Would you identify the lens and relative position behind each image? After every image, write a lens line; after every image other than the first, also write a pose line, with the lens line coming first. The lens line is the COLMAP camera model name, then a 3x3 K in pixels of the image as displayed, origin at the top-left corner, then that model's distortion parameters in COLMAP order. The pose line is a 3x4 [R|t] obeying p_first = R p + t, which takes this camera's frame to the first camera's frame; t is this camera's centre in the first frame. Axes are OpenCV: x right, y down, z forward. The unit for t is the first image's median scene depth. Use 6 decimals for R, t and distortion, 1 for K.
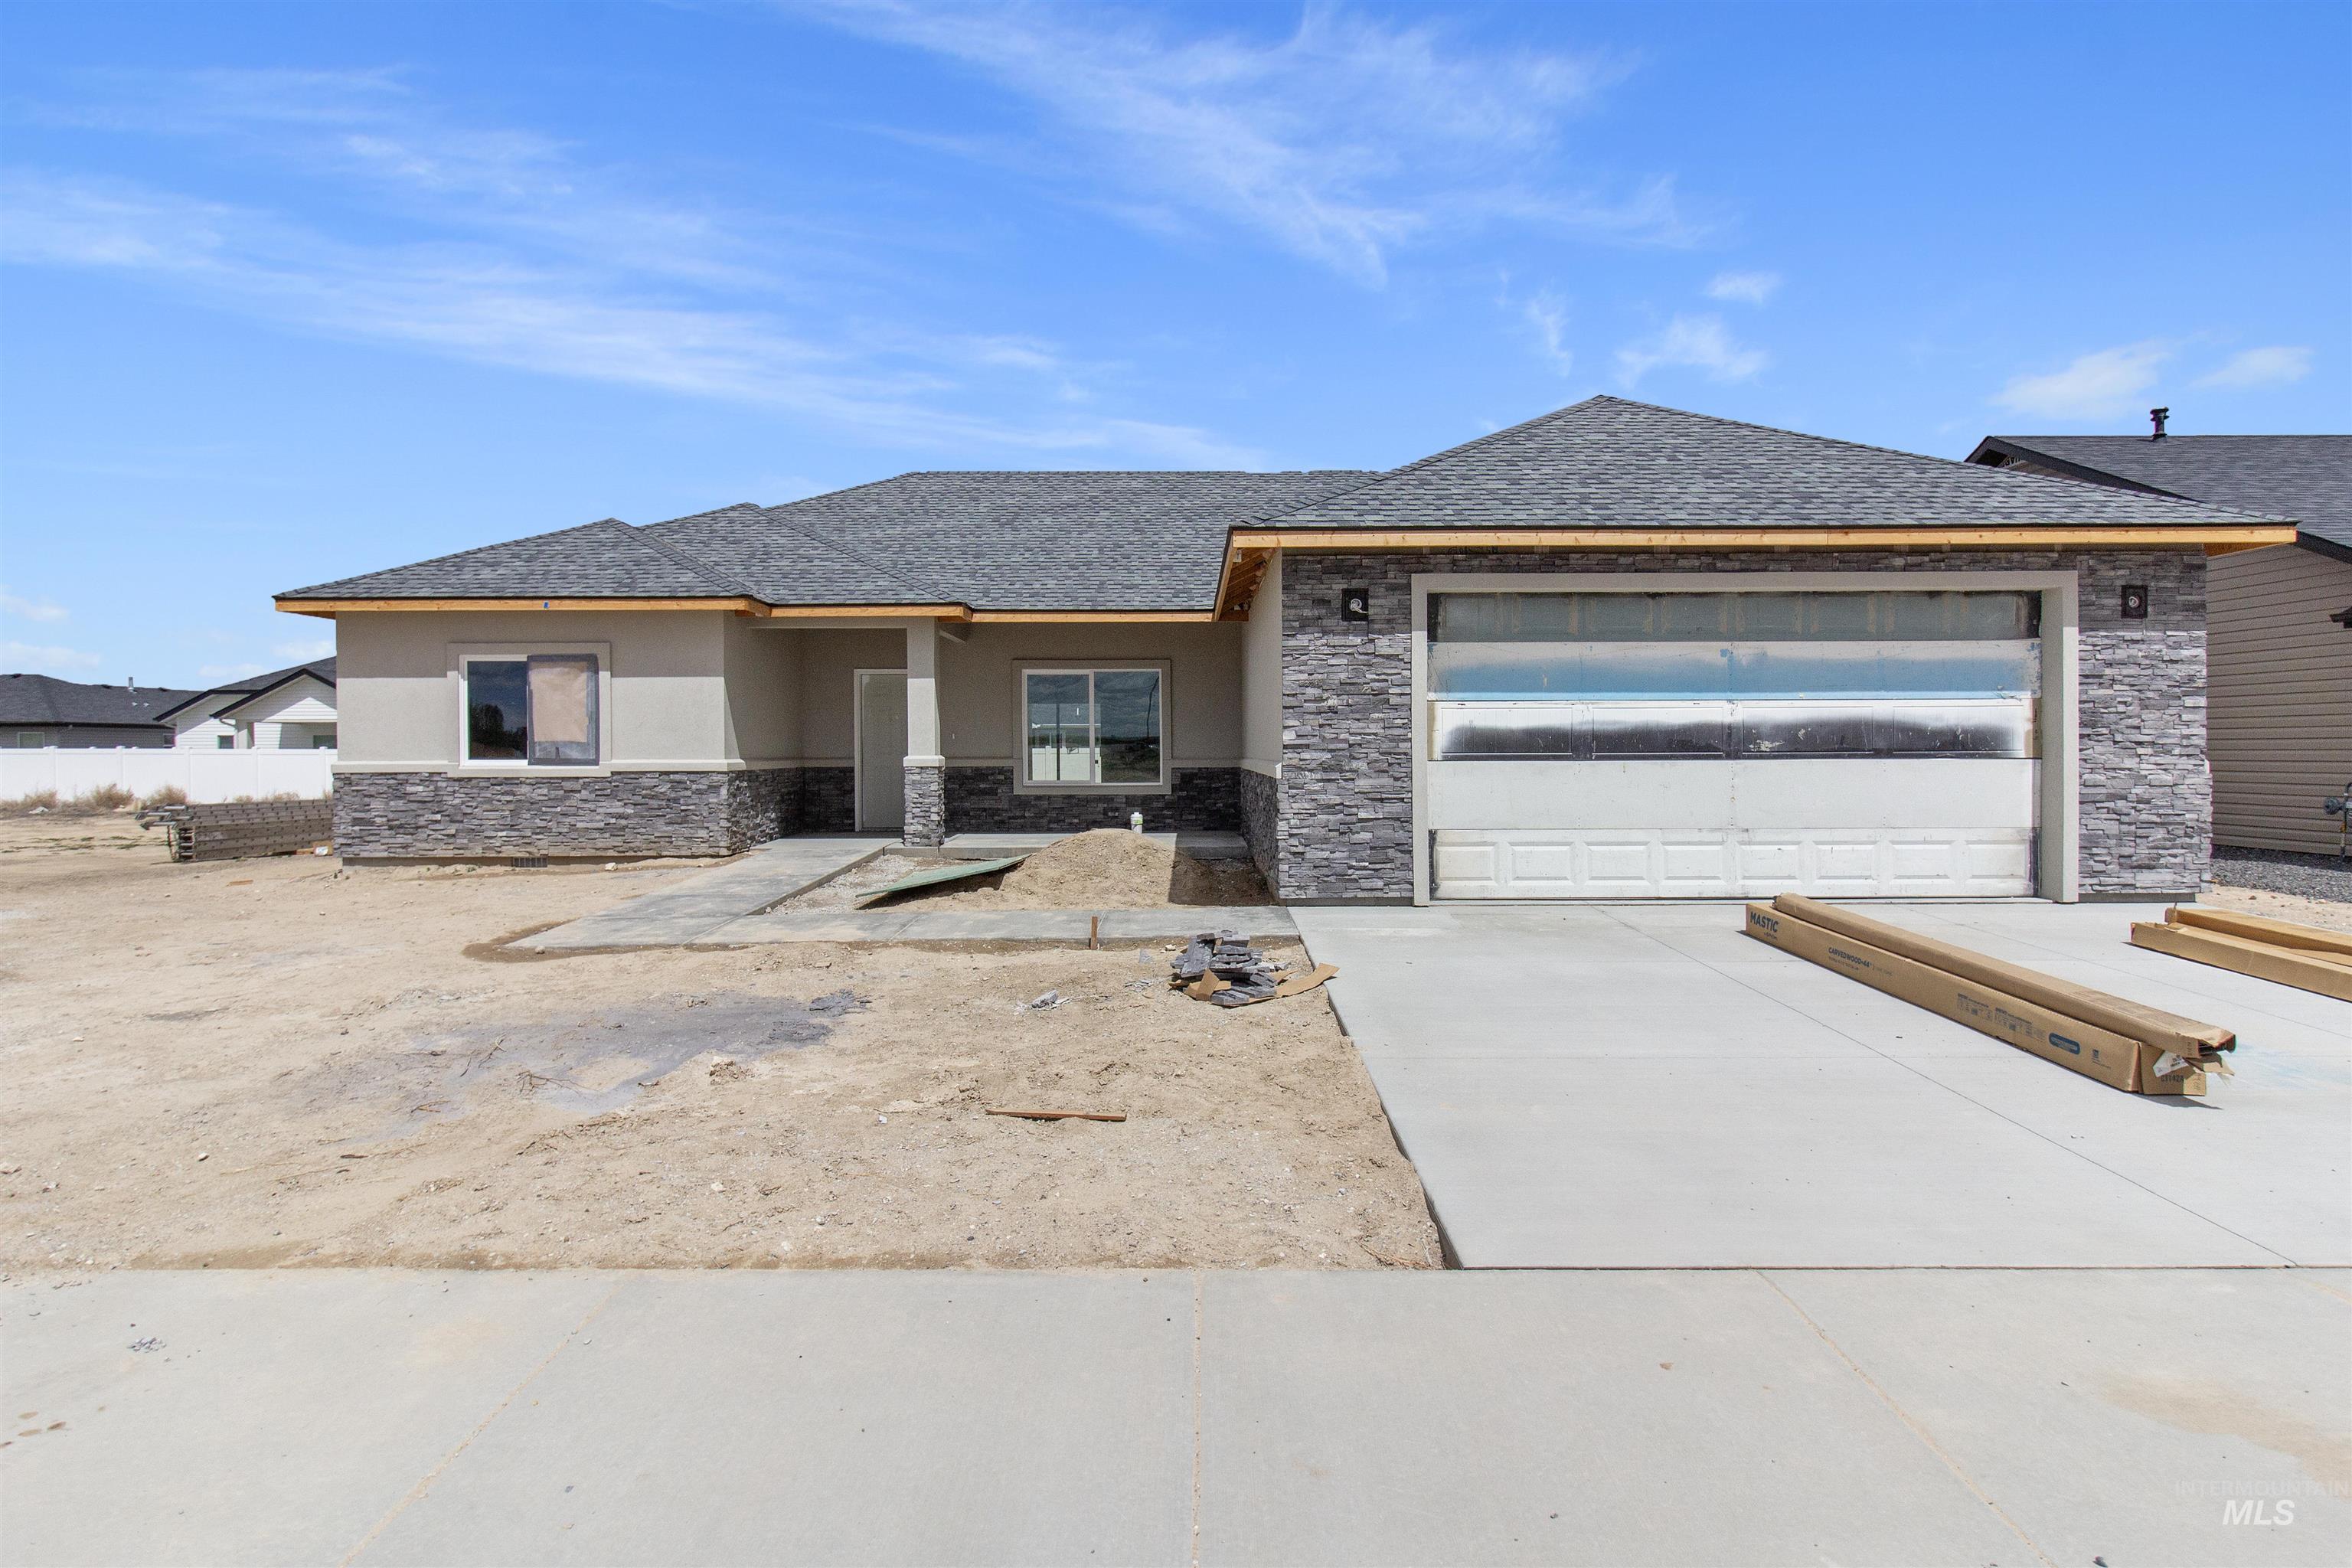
lens RADIAL K [[1326.0, 0, 1191.6], [0, 1326.0, 765.9], [0, 0, 1]] dist [-0.005696, -0.000301]
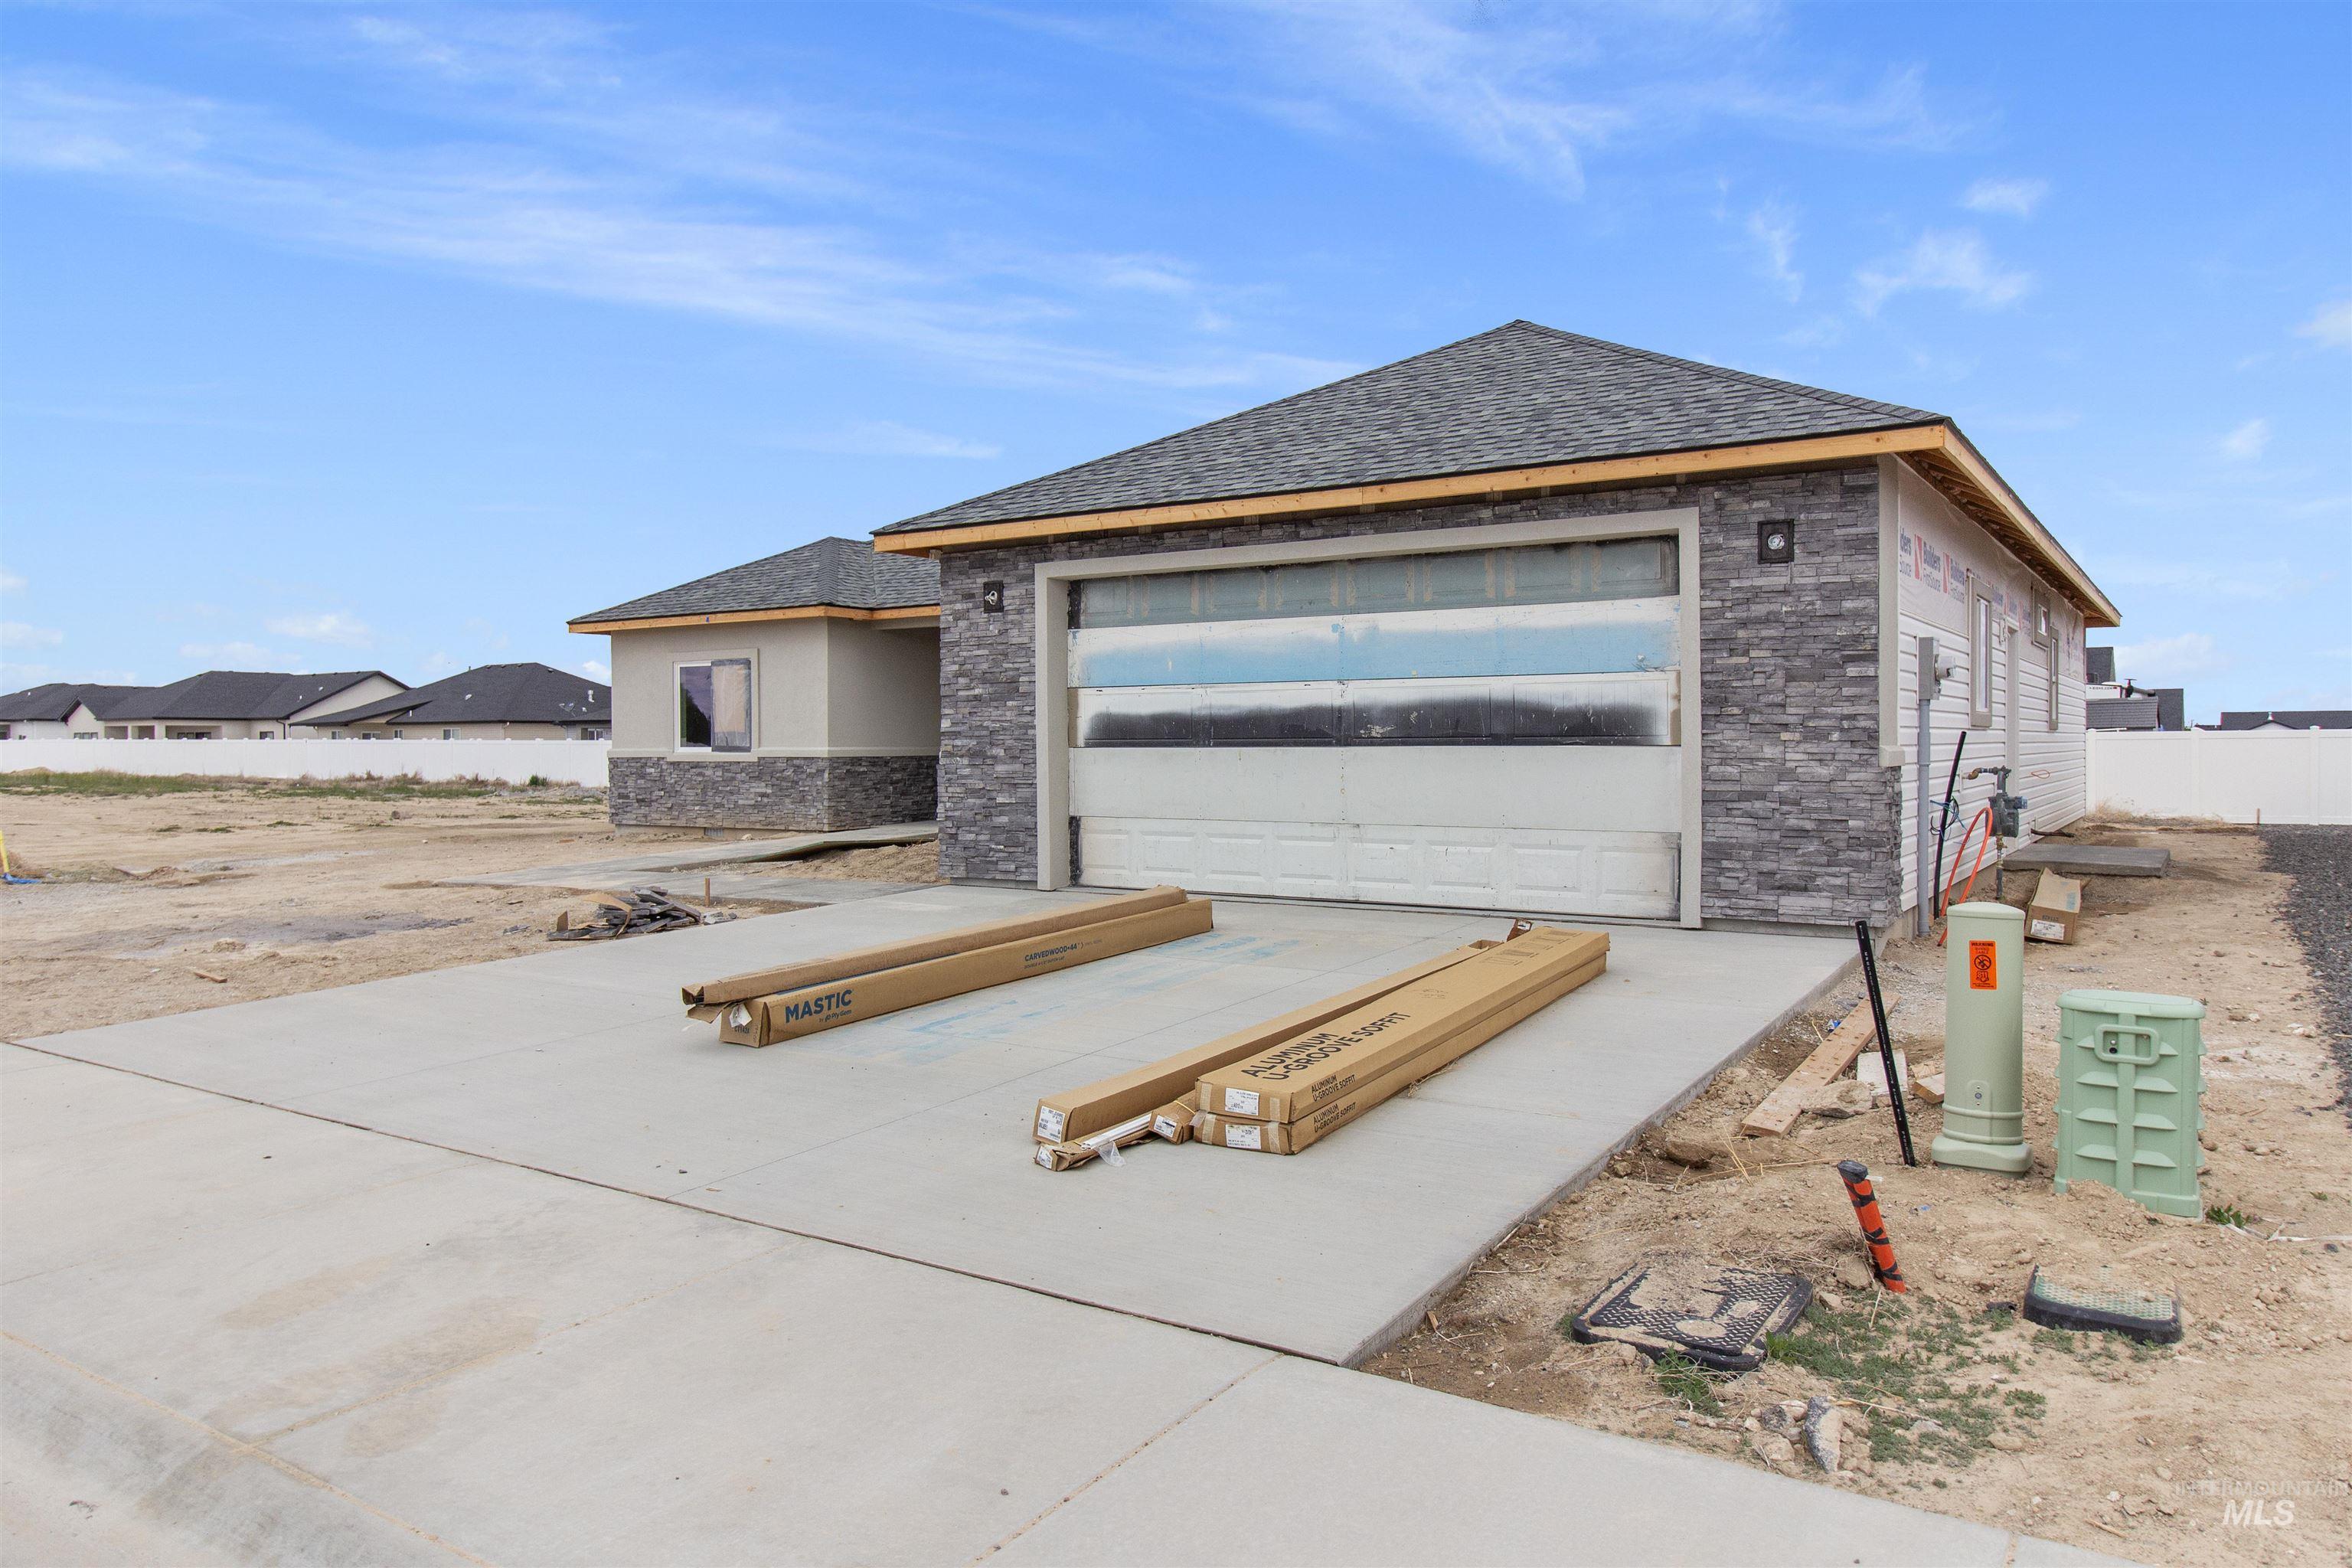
lens RADIAL K [[1604.1, 0, 1180.3], [0, 1604.1, 785.3], [0, 0, 1]] dist [-0.021780, -0.000195]
pose [[0.830726, 0.014708, -0.556488, 0.922542], [-0.006445, 0.999838, 0.016805, 0.003806], [0.556645, -0.010373, 0.830686, 0.034815]]
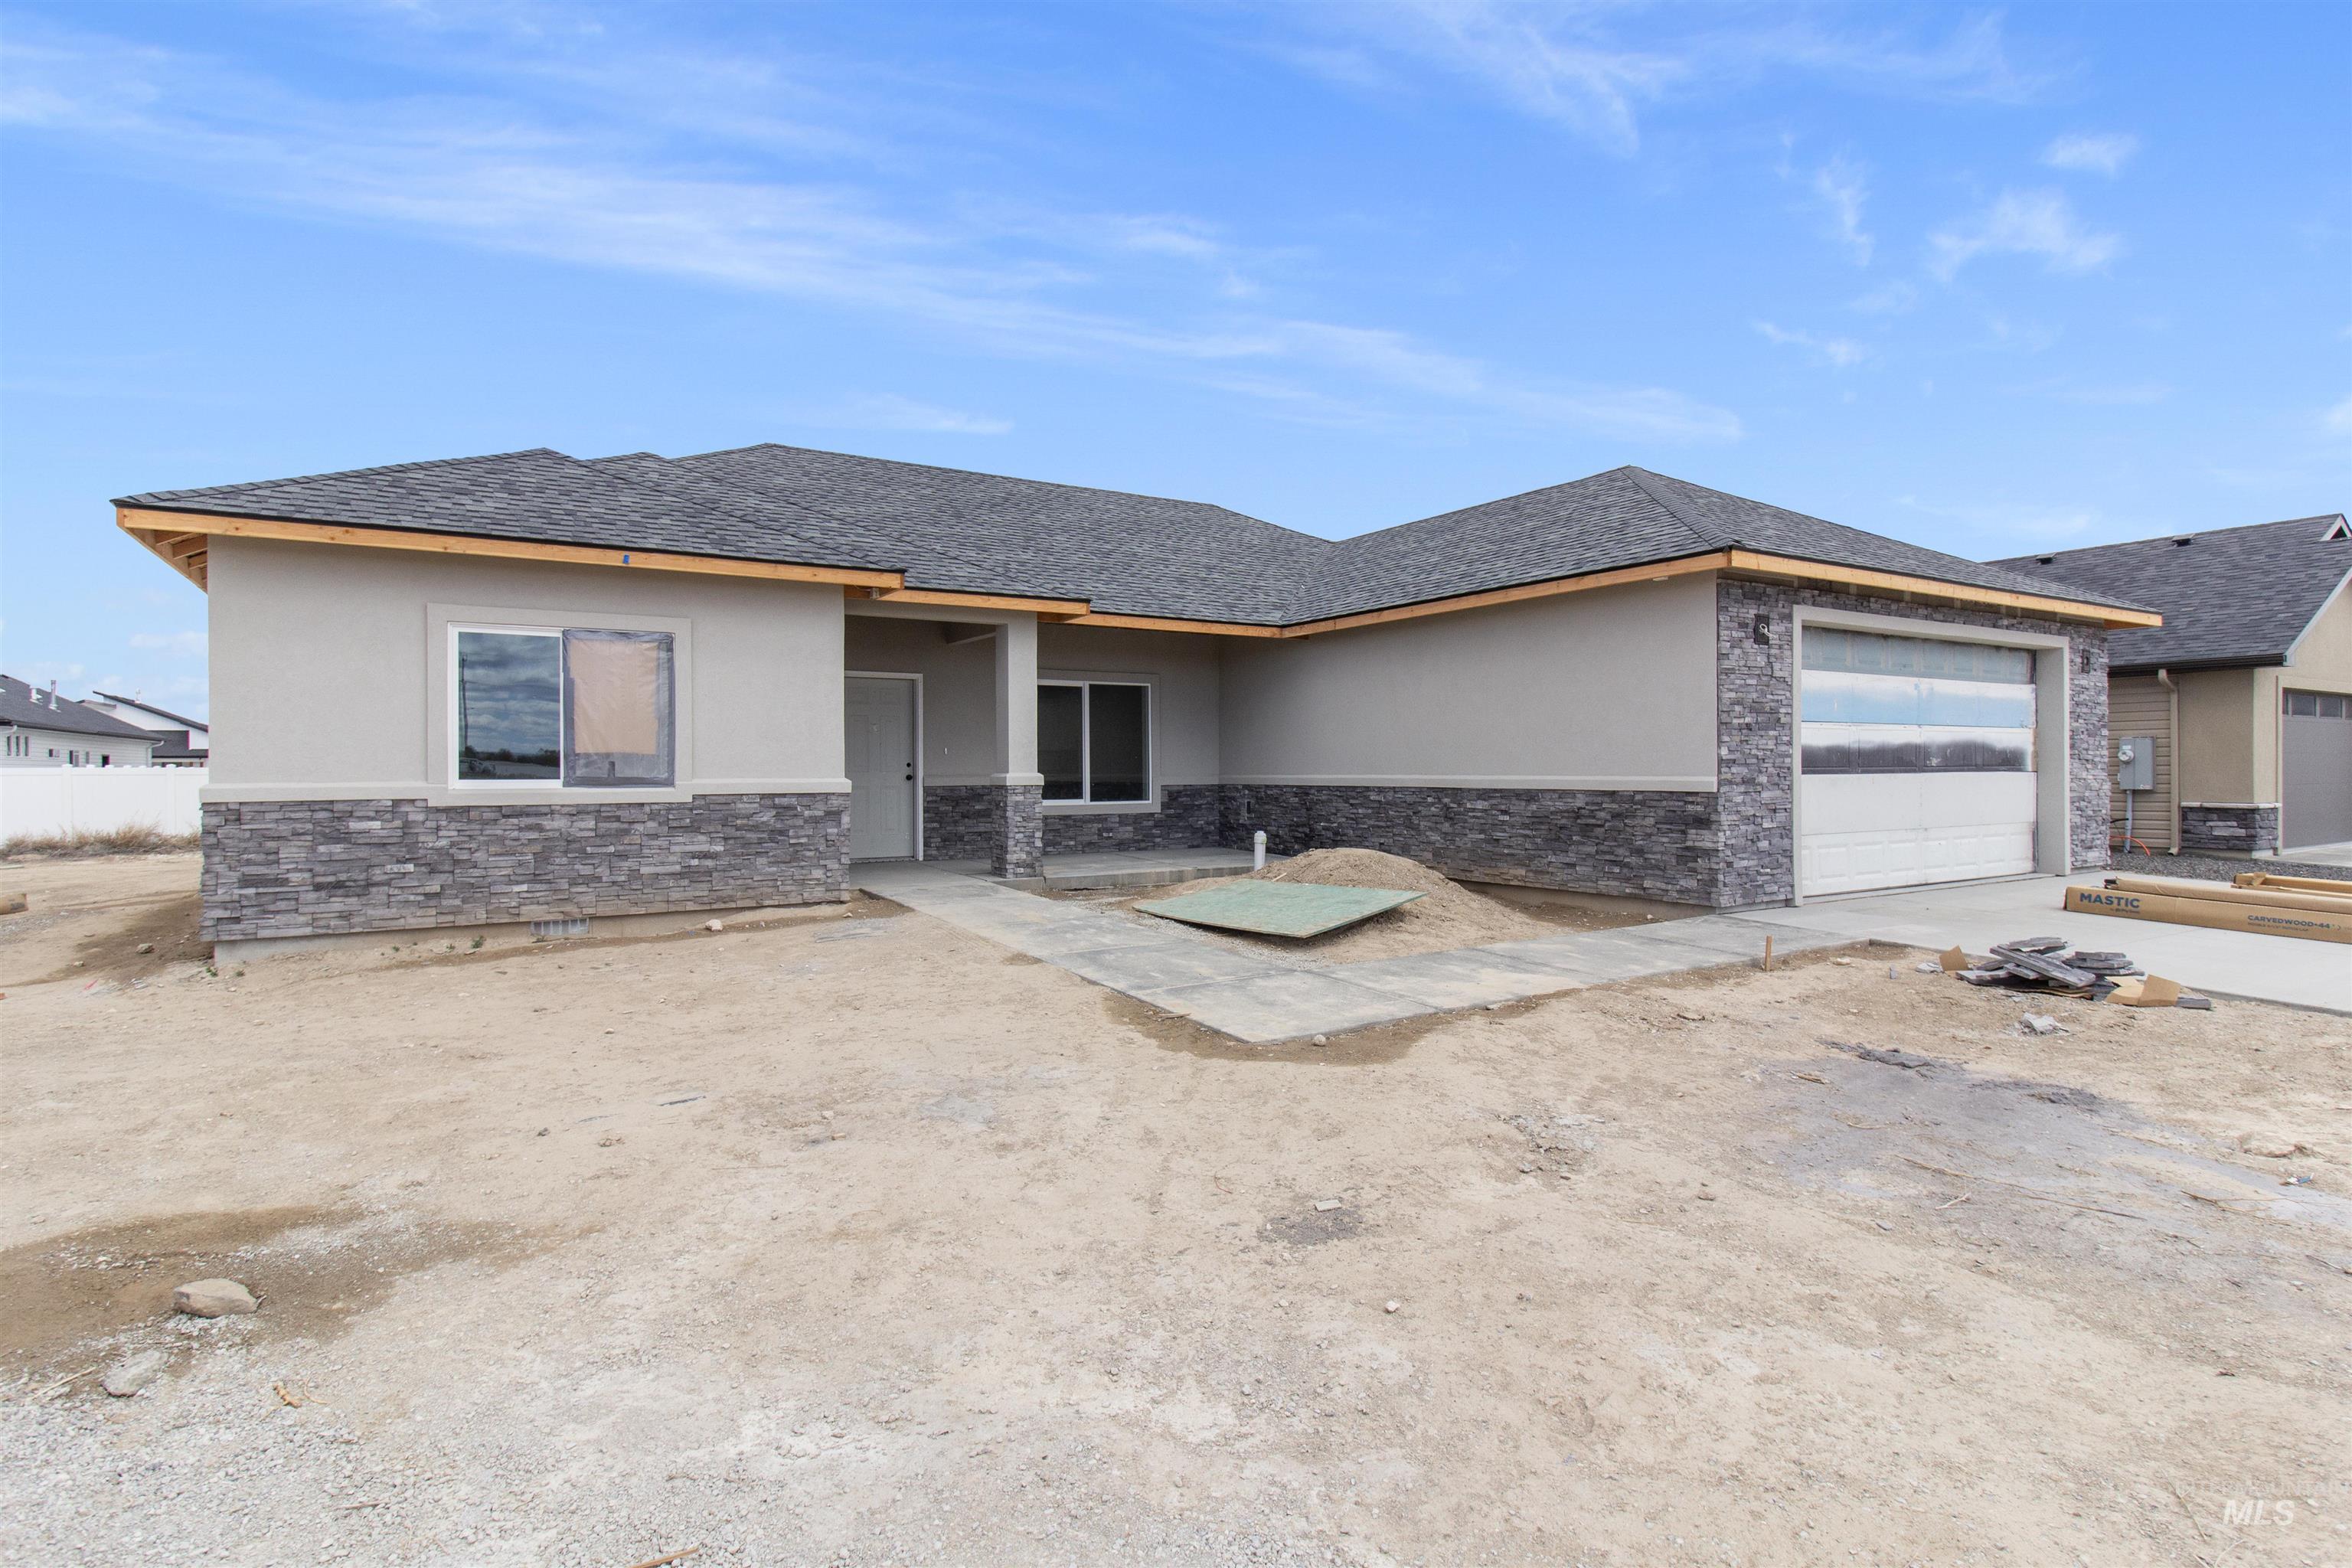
lens RADIAL K [[1194.7, 0, 1176.5], [0, 1194.7, 779.3], [0, 0, 1]] dist [0.004044, -0.001221]
pose [[0.850843, -0.004796, 0.525398, -0.770238], [0.007248, 0.999970, -0.002610, -0.001058], [-0.525370, 0.006029, 0.850852, 0.414233]]
